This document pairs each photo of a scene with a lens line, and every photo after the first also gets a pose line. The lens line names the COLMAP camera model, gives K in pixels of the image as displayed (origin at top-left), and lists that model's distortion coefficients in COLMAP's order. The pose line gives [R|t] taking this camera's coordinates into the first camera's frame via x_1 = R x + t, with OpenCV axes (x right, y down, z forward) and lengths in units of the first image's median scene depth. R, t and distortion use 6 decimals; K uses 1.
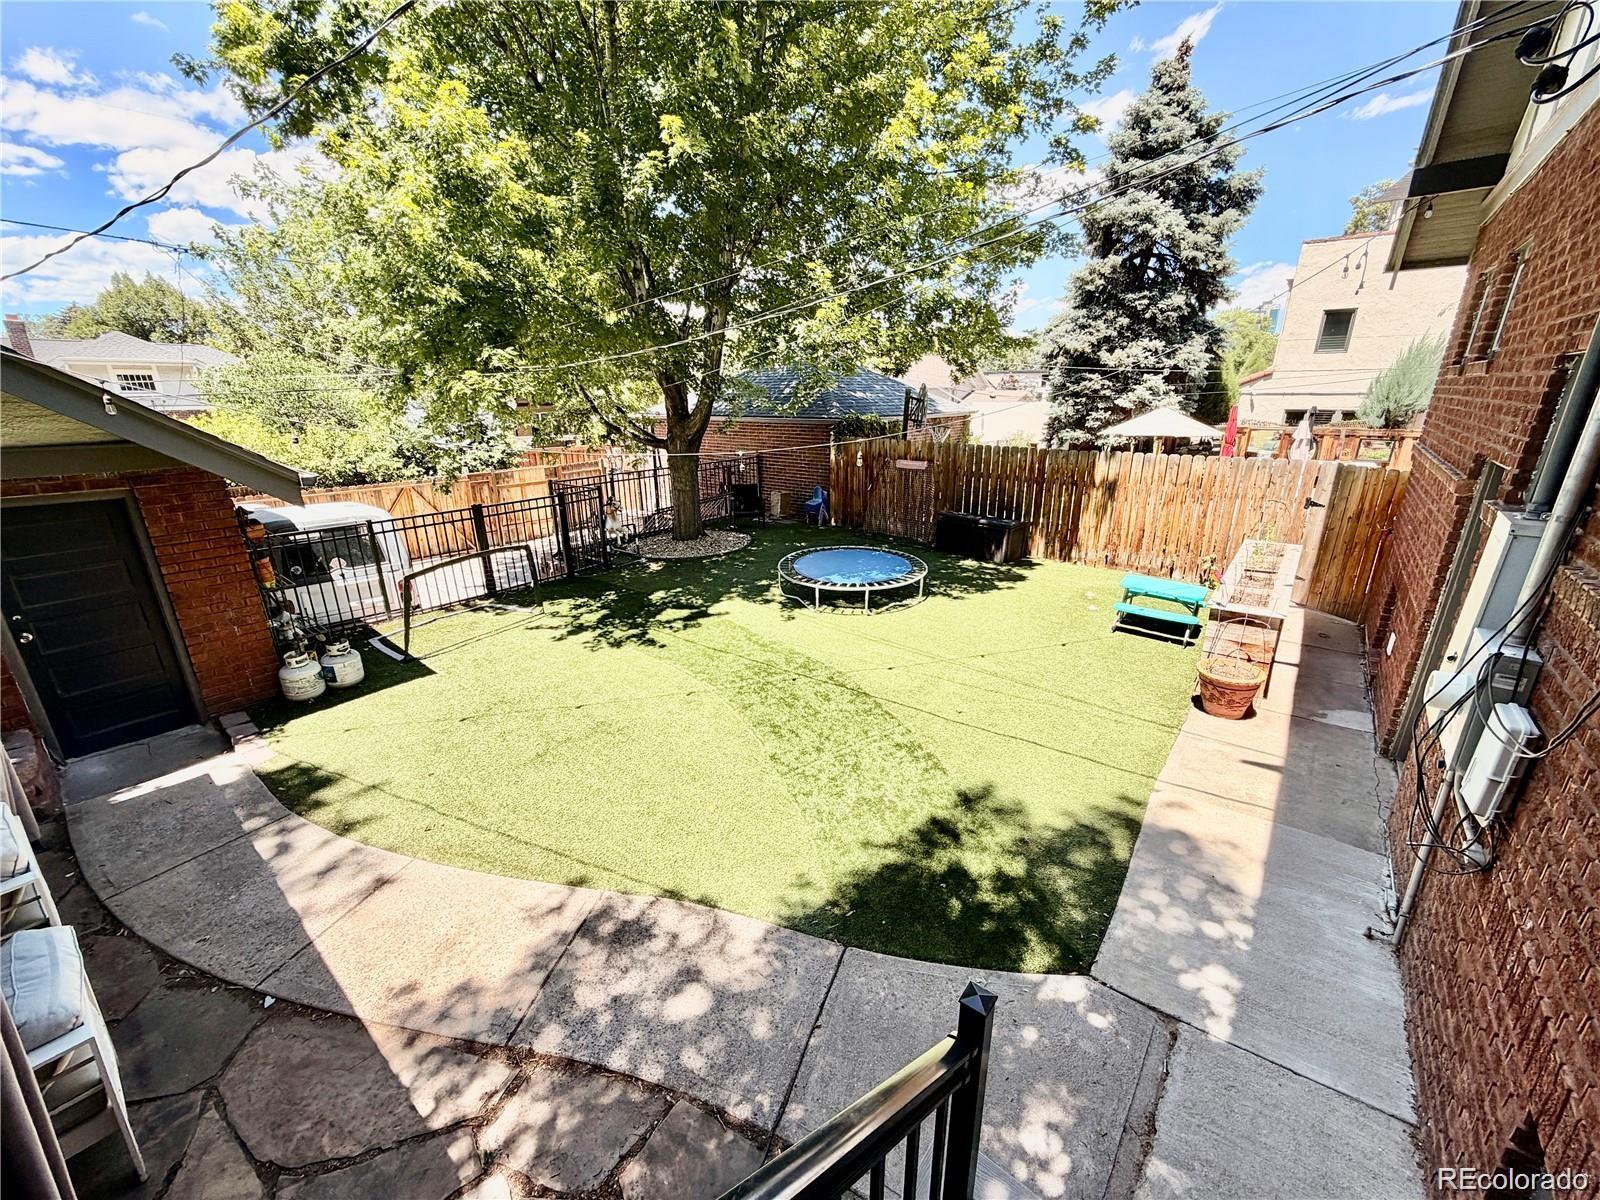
lens RADIAL K [[641.1, 0, 803.1], [0, 641.1, 600.9], [0, 0, 1]] dist [-0.002480, 0.001257]
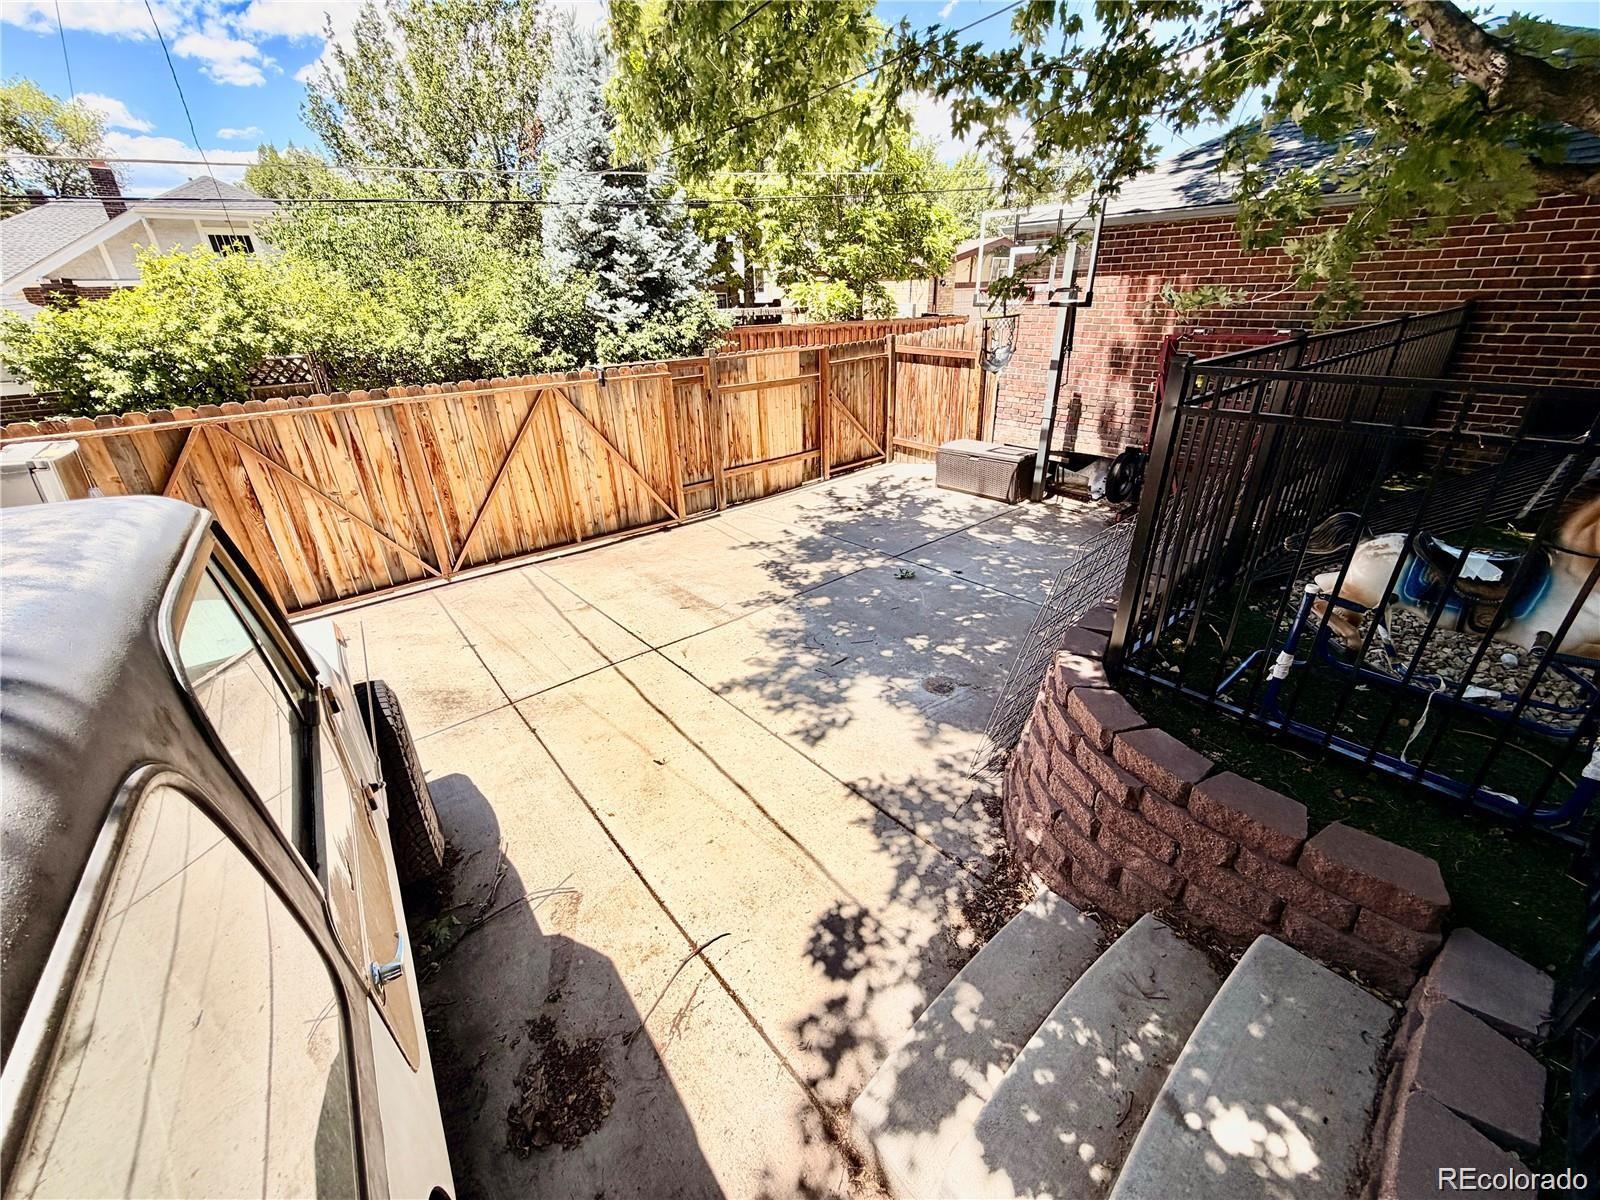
lens RADIAL K [[641.1, 0, 808.7], [0, 641.1, 588.5], [0, 0, 1]] dist [-0.002480, 0.001257]
pose [[0.983423, 0.063521, -0.169837, -0.273264], [-0.041667, 0.990732, 0.129279, -0.080797], [0.176475, -0.120059, 0.976956, 0.446078]]
